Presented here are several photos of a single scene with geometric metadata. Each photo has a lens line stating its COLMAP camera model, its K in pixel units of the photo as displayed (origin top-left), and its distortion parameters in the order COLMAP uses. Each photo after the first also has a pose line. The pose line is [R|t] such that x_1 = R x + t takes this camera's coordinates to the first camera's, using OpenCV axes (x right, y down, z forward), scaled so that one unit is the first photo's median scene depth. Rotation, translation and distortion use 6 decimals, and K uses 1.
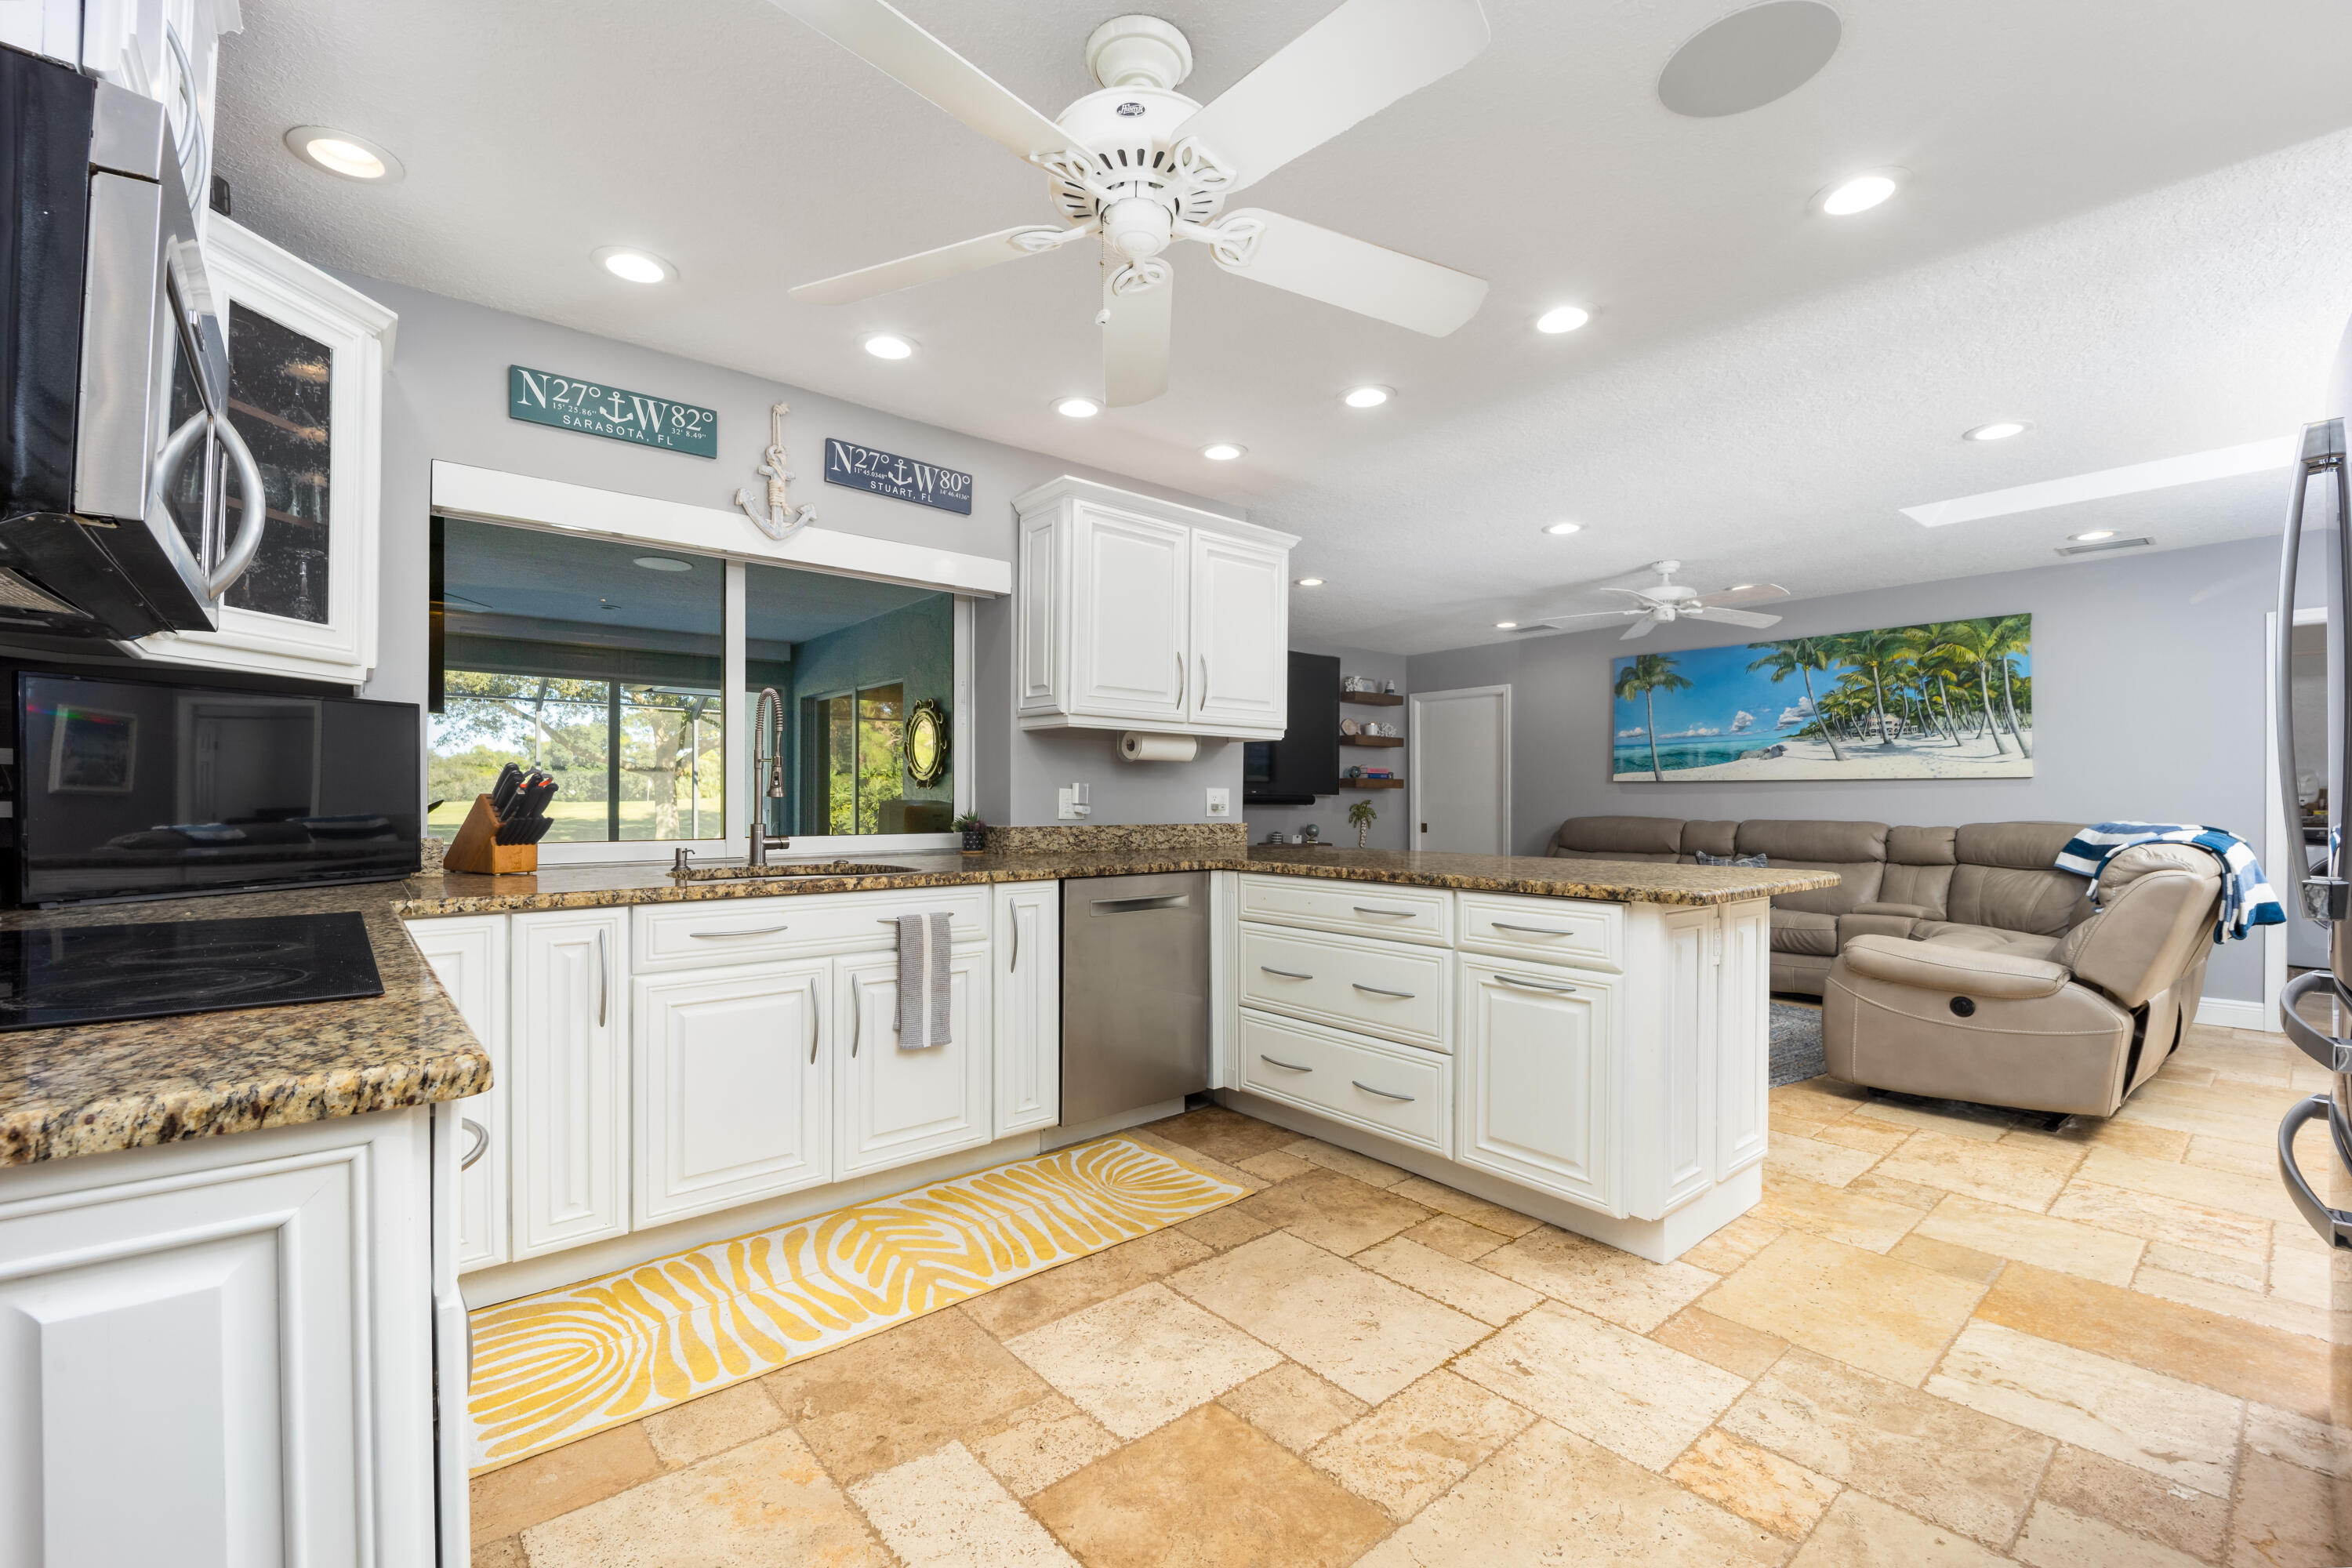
lens RADIAL K [[962.2, 0, 1137.7], [0, 962.2, 796.4], [0, 0, 1]] dist [0.001566, -0.002911]
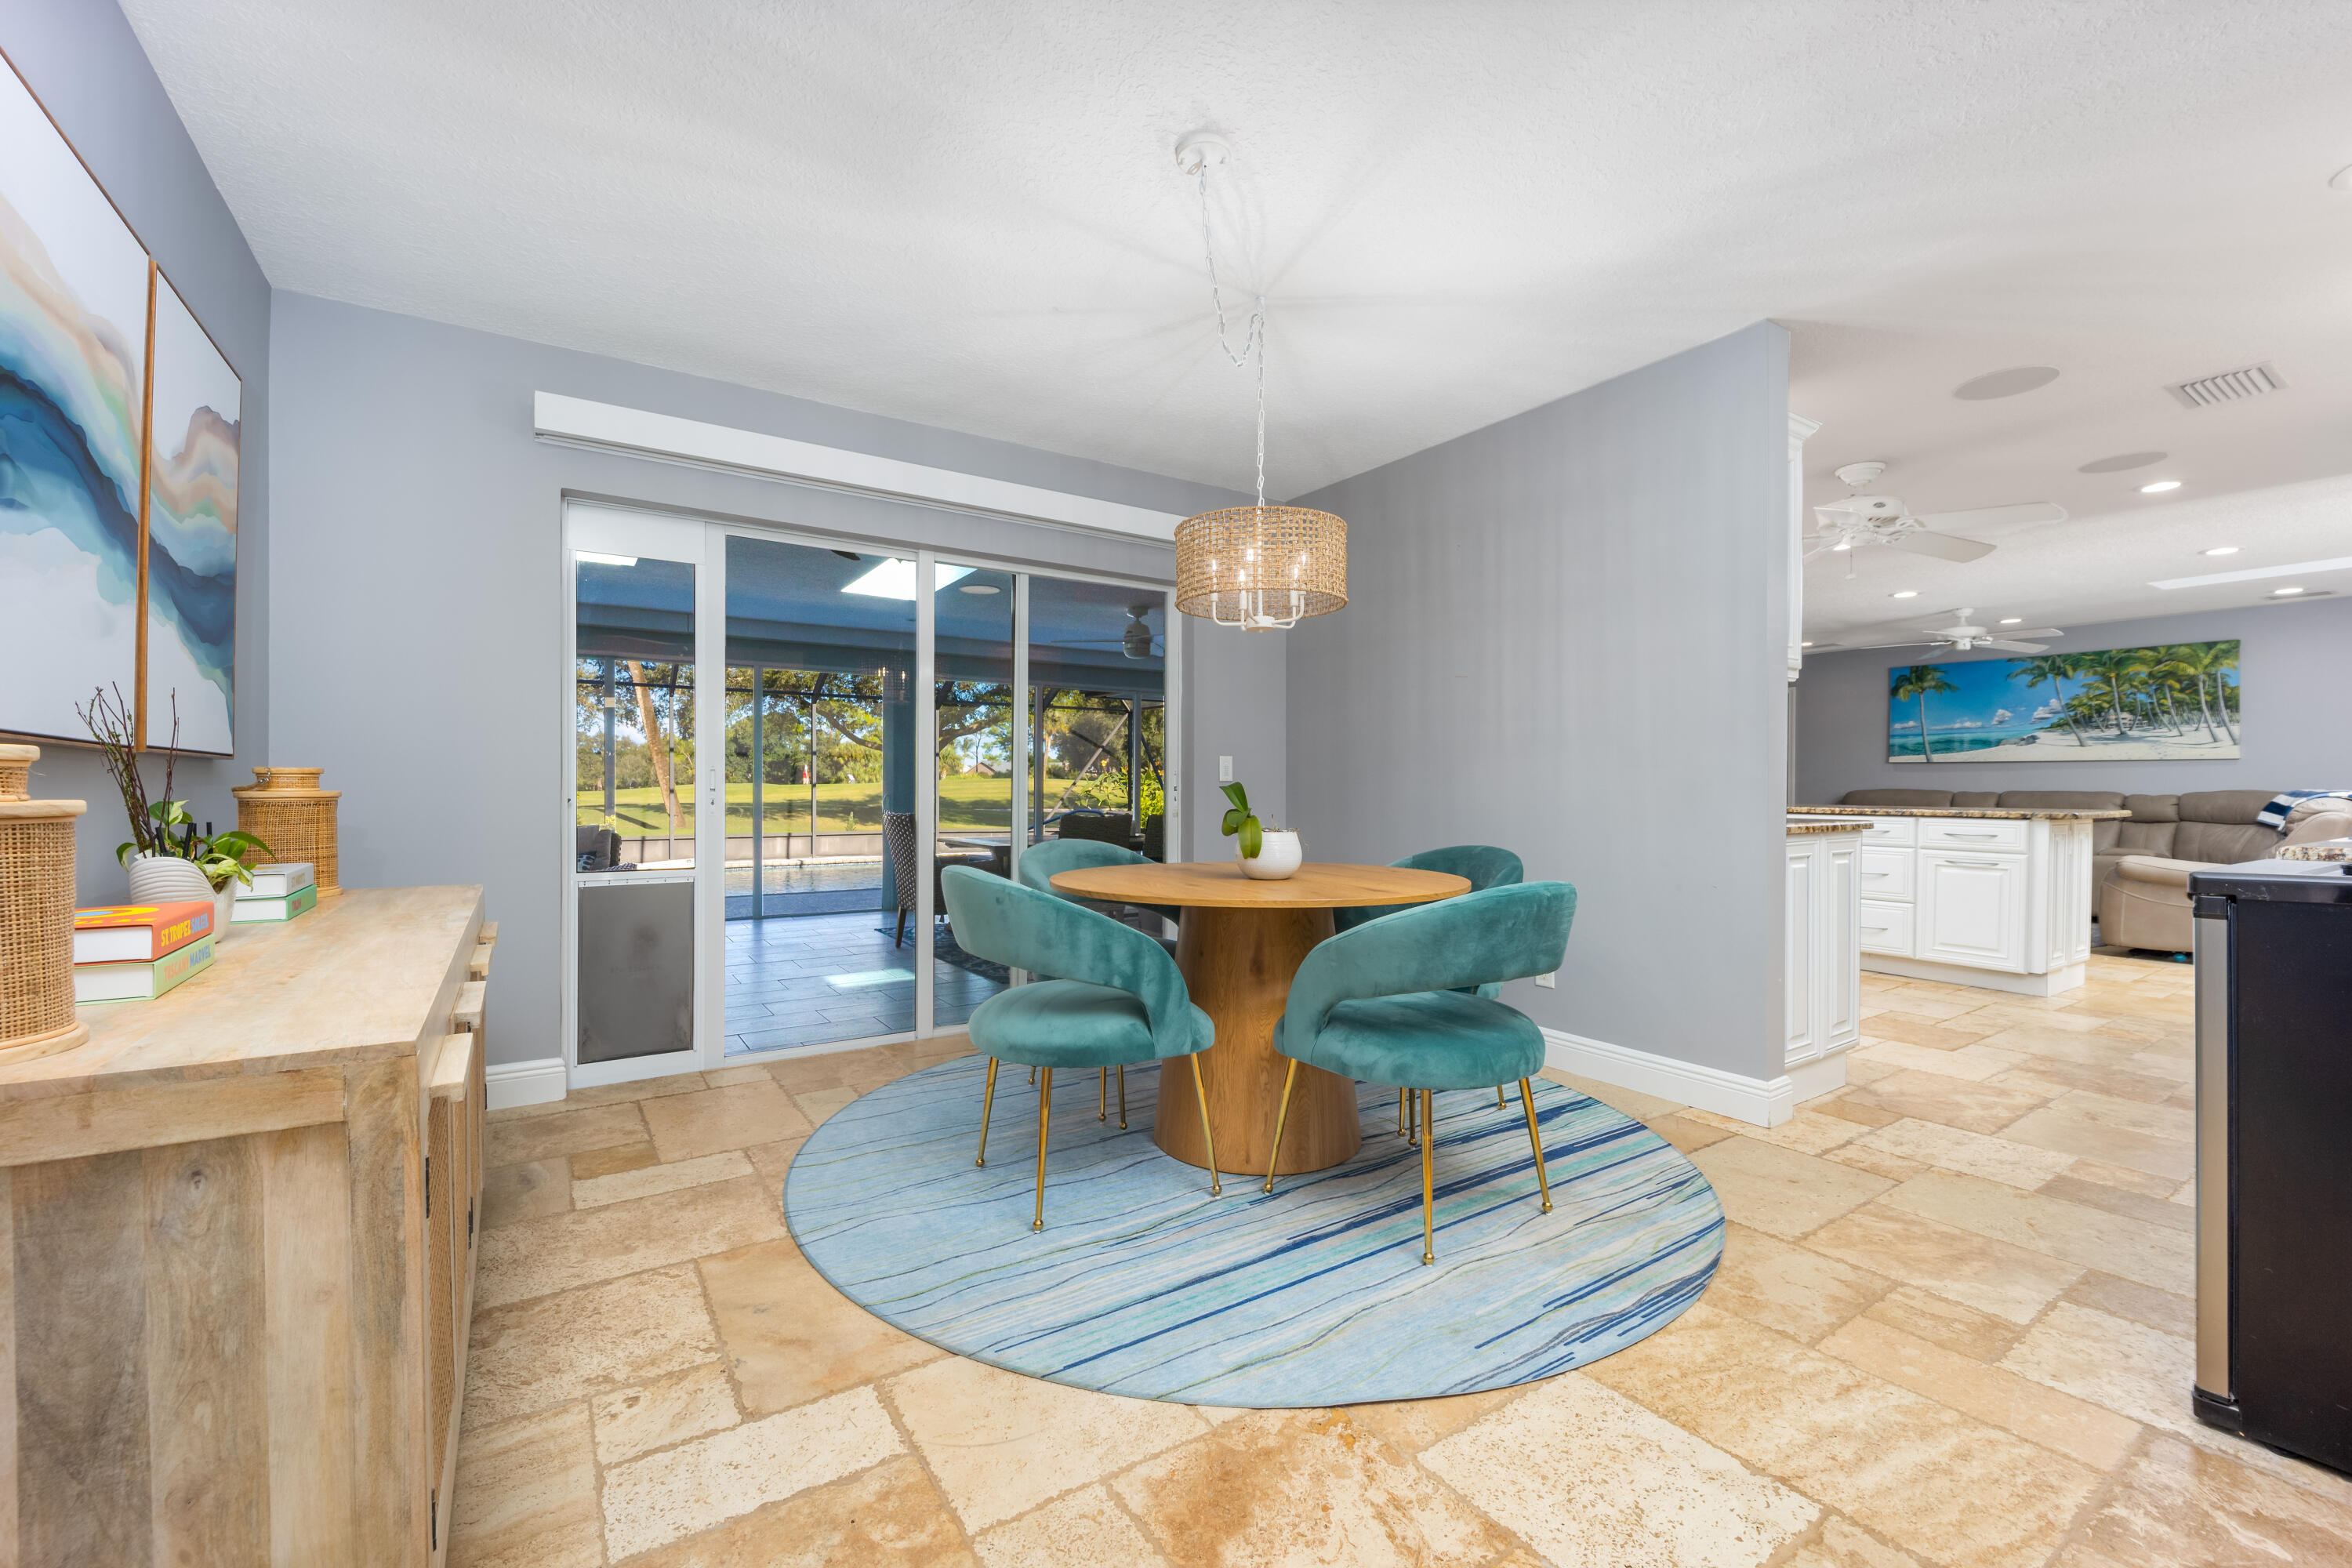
lens RADIAL K [[962.2, 0, 1167.6], [0, 962.2, 788.4], [0, 0, 1]] dist [0.001566, -0.002911]
pose [[0.996297, 0.000420, -0.085978, -0.726389], [0.000176, 0.999976, 0.006928, 0.019787], [0.085979, -0.006918, 0.996273, -0.758346]]
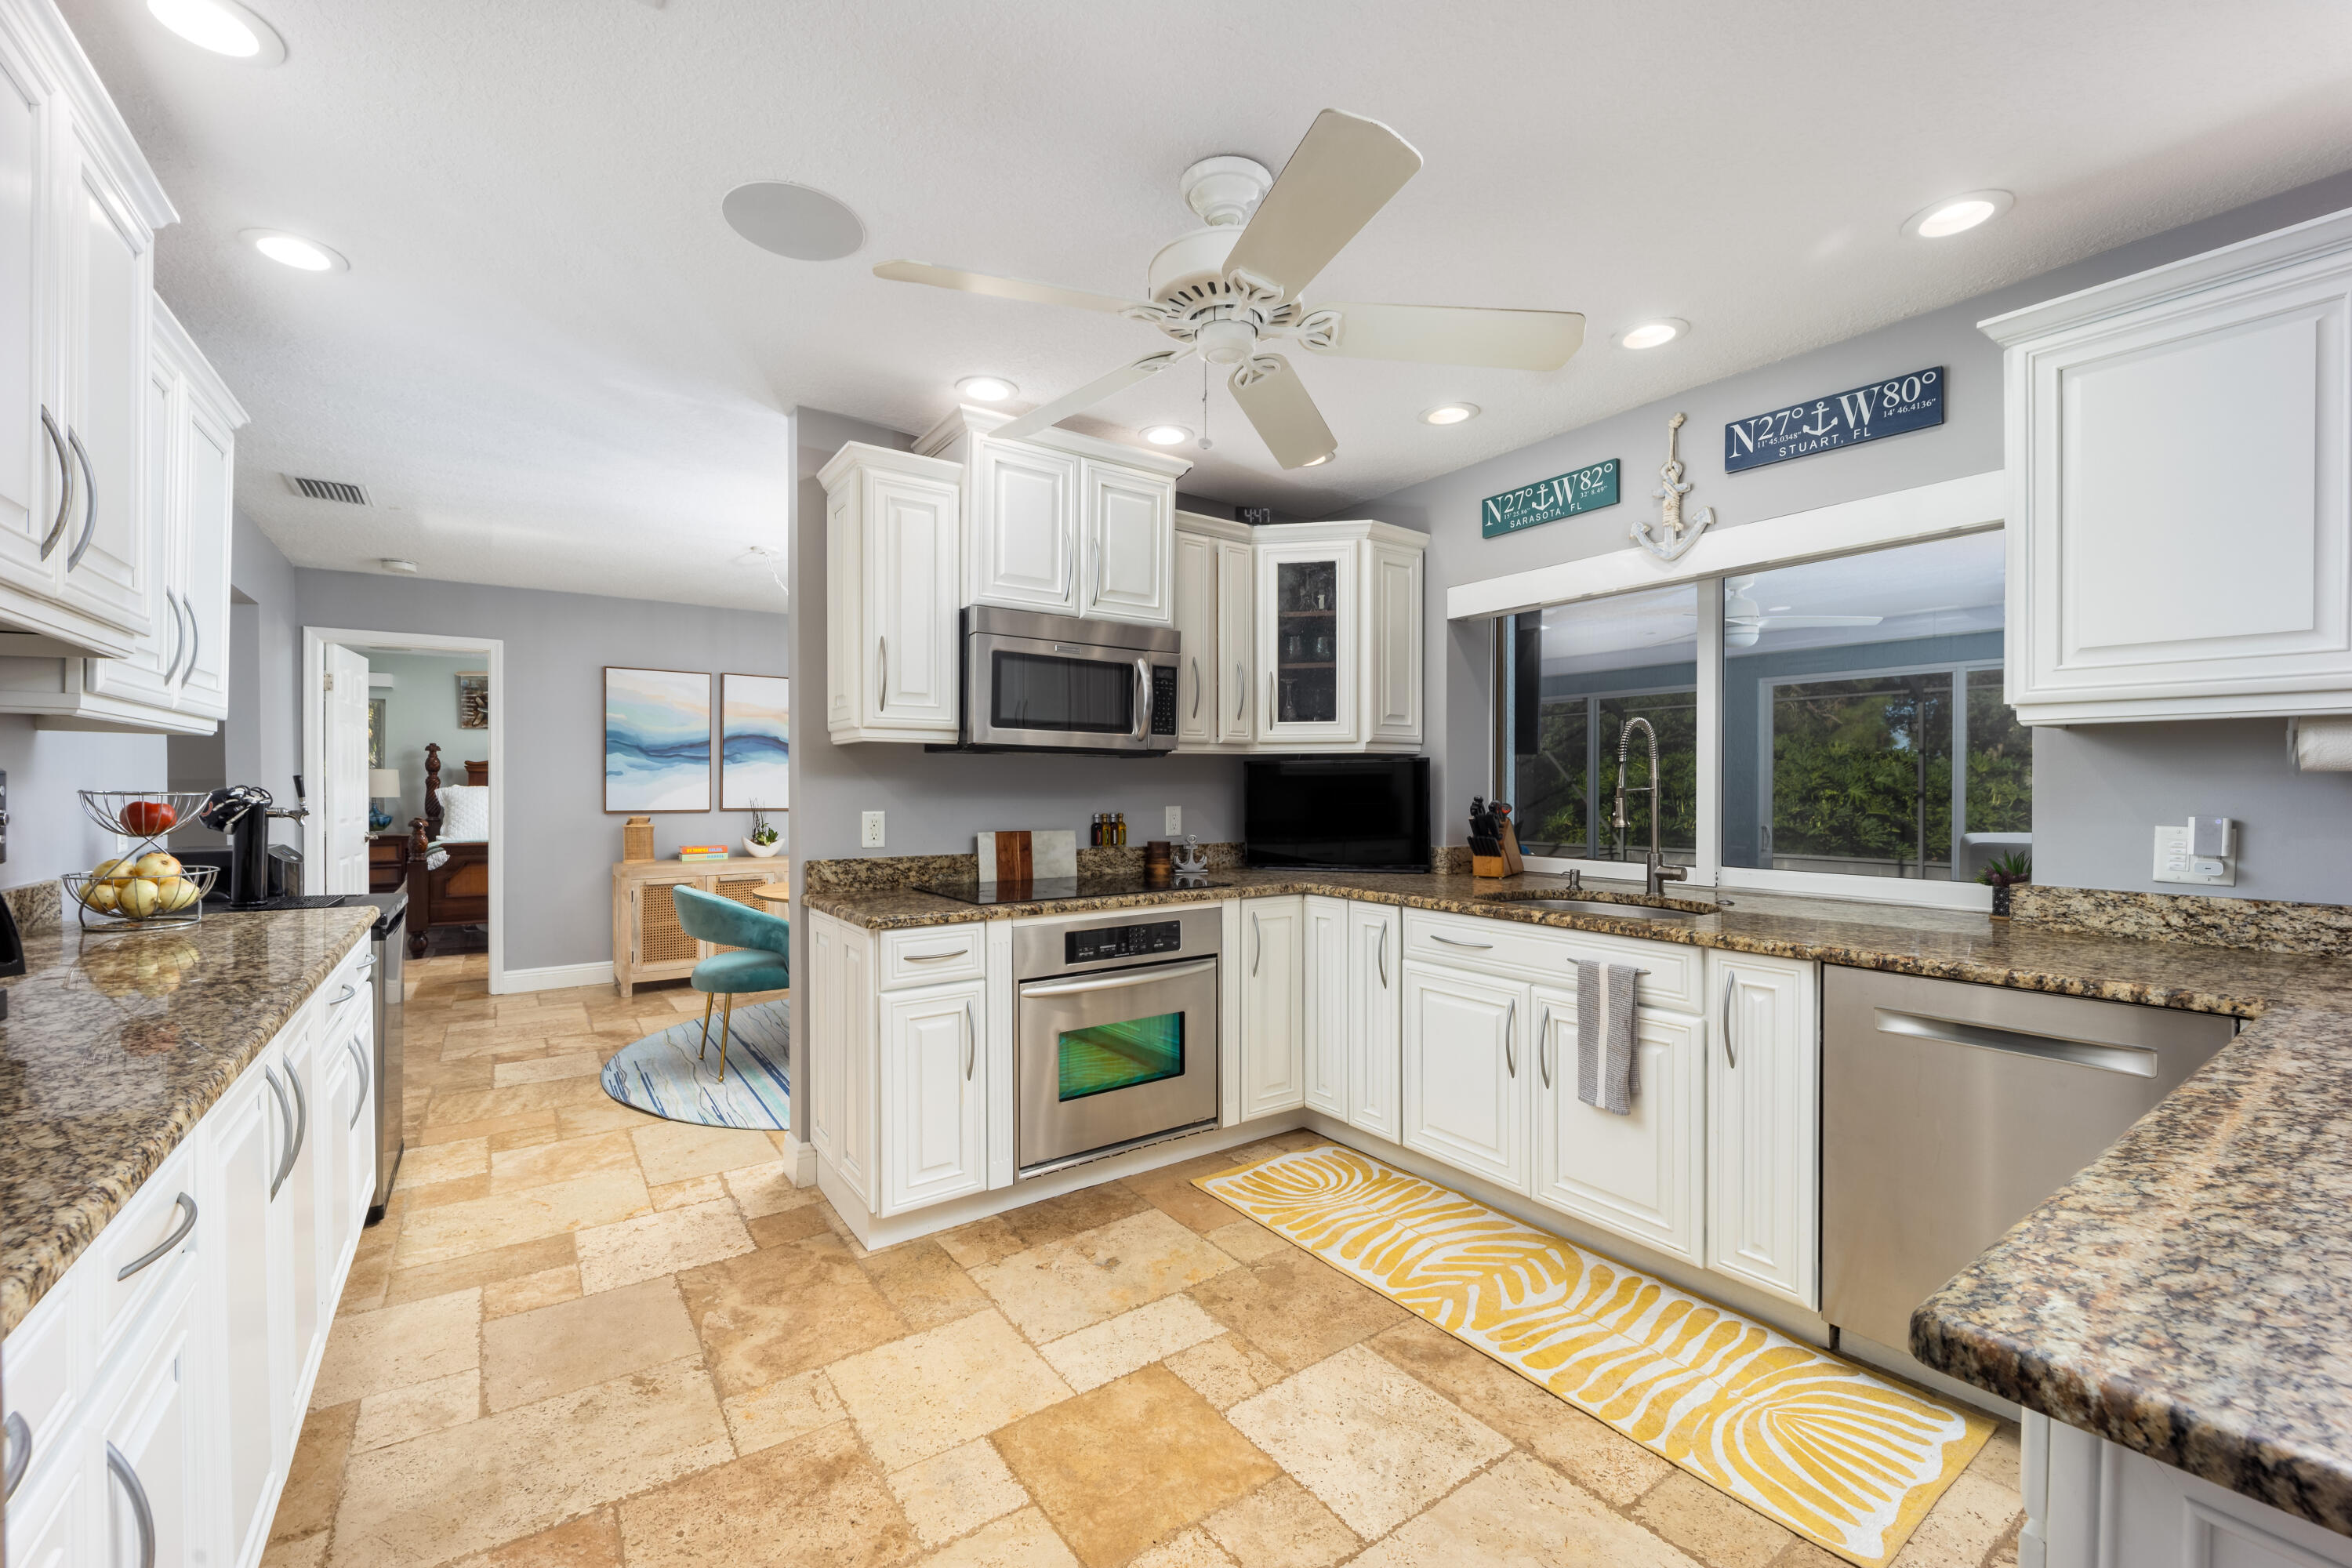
lens RADIAL K [[962.2, 0, 1166.5], [0, 962.2, 792.0], [0, 0, 1]] dist [0.001566, -0.002911]
pose [[-0.074591, 0.002650, -0.997211, 0.506860], [0.004772, 0.999986, 0.002300, -0.031170], [0.997203, -0.004587, -0.074602, 0.458233]]
